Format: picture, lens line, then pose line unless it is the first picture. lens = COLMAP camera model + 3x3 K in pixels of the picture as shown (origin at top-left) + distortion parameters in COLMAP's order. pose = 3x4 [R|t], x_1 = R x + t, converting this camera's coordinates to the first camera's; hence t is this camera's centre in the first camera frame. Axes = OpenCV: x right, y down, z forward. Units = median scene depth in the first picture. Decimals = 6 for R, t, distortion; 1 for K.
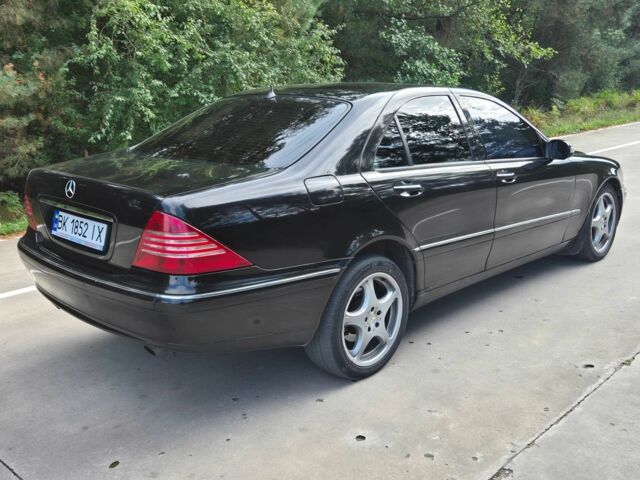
lens RADIAL K [[668.5, 0, 320.0], [0, 668.5, 240.0], [0, 0, 1]] dist [0.134475, -0.175496]
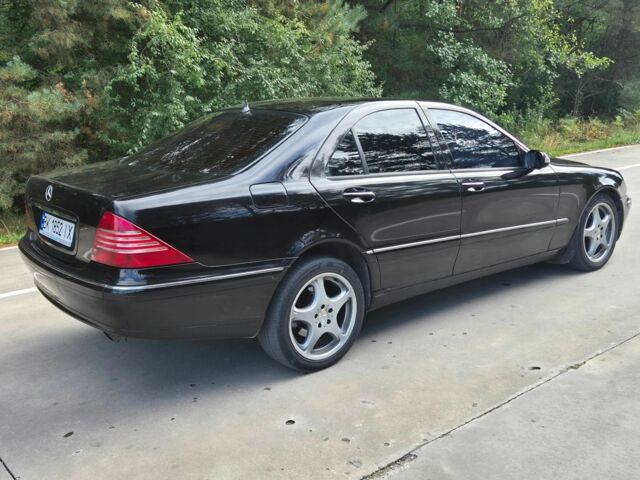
lens RADIAL K [[668.5, 0, 320.0], [0, 668.5, 240.0], [0, 0, 1]] dist [0.134475, -0.175496]
pose [[0.992411, 0.014353, -0.122128, 0.148438], [-0.016597, 0.999711, -0.017383, 0.010747], [0.121843, 0.019278, 0.992362, -0.050132]]
